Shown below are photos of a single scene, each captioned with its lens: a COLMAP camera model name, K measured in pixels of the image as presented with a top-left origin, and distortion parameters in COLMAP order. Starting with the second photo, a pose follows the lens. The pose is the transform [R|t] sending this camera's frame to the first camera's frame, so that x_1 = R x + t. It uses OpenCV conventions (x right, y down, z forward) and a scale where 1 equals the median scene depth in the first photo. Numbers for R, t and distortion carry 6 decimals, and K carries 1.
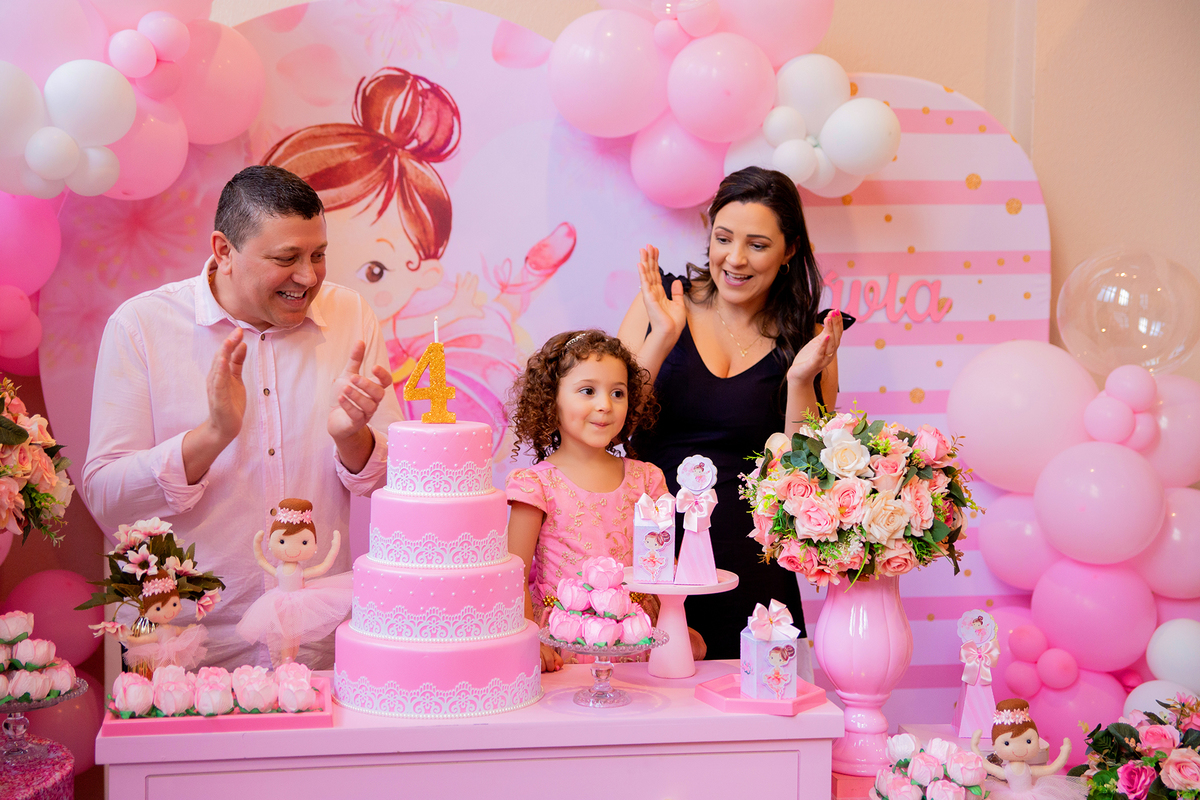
lens RADIAL K [[1759.1, 0, 600.0], [0, 1759.1, 400.0], [0, 0, 1]] dist [0.134251, -0.016569]
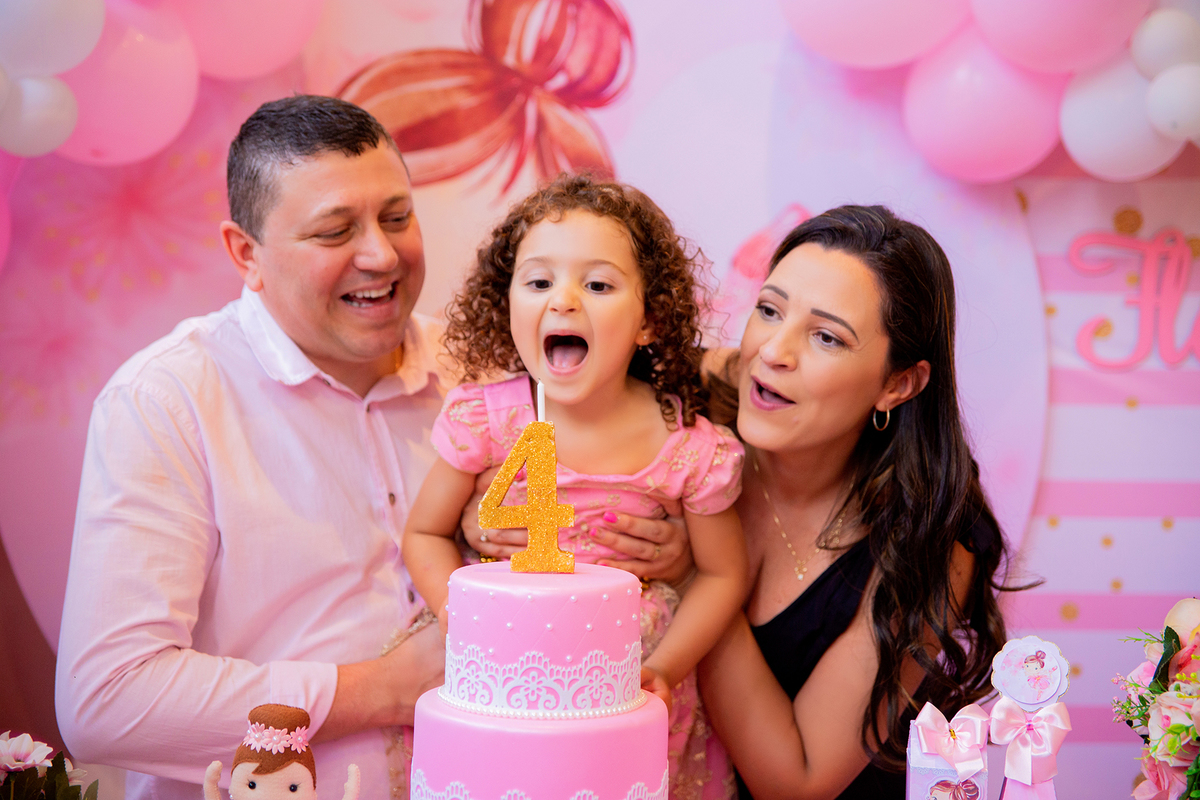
lens RADIAL K [[2039.1, 0, 600.0], [0, 2039.1, 400.0], [0, 0, 1]] dist [0.185509, 0.055099]
pose [[0.992748, 0.017262, -0.118964, -0.001297], [-0.018370, 0.999797, -0.008224, -0.032658], [0.118798, 0.010350, 0.992864, 0.368311]]
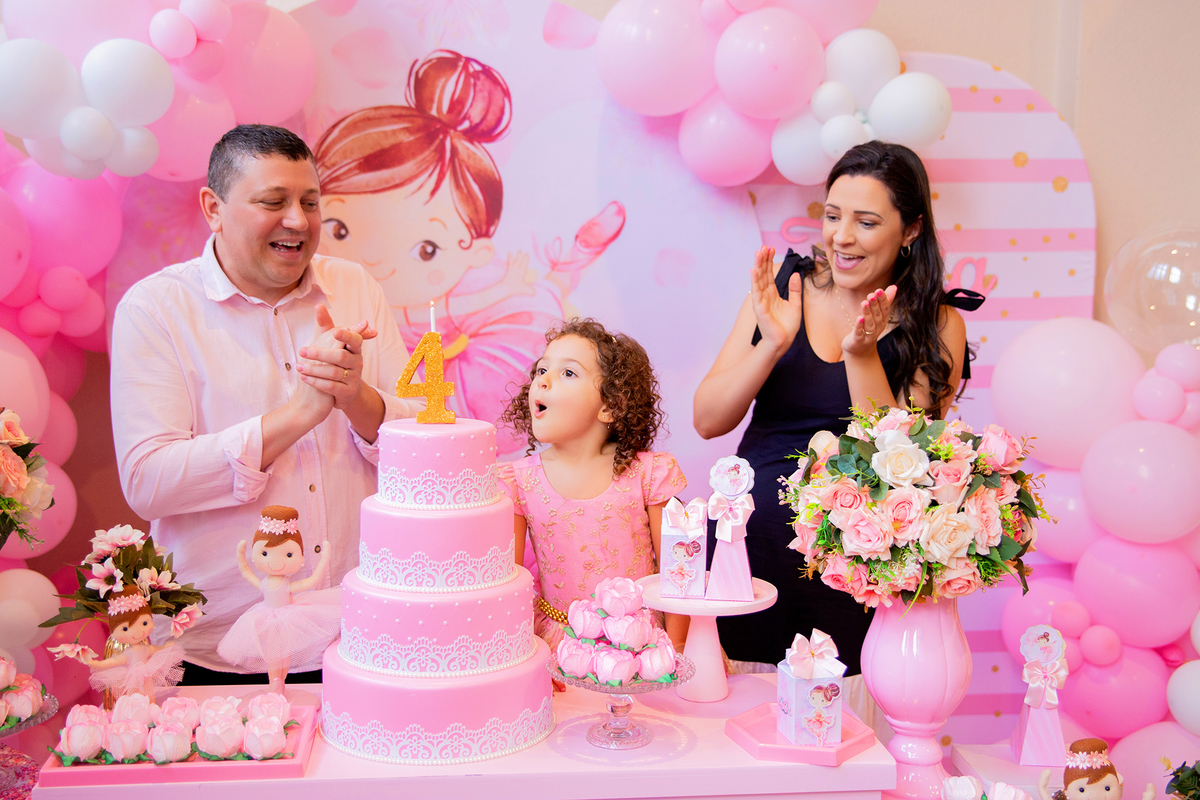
lens RADIAL K [[1314.7, 0, 600.0], [0, 1314.7, 400.0], [0, 0, 1]] dist [0.002403, 0.048970]
pose [[0.997634, 0.004836, -0.068582, 0.034166], [-0.001948, 0.999111, 0.042105, -0.025195], [0.068725, -0.041871, 0.996757, 0.332791]]
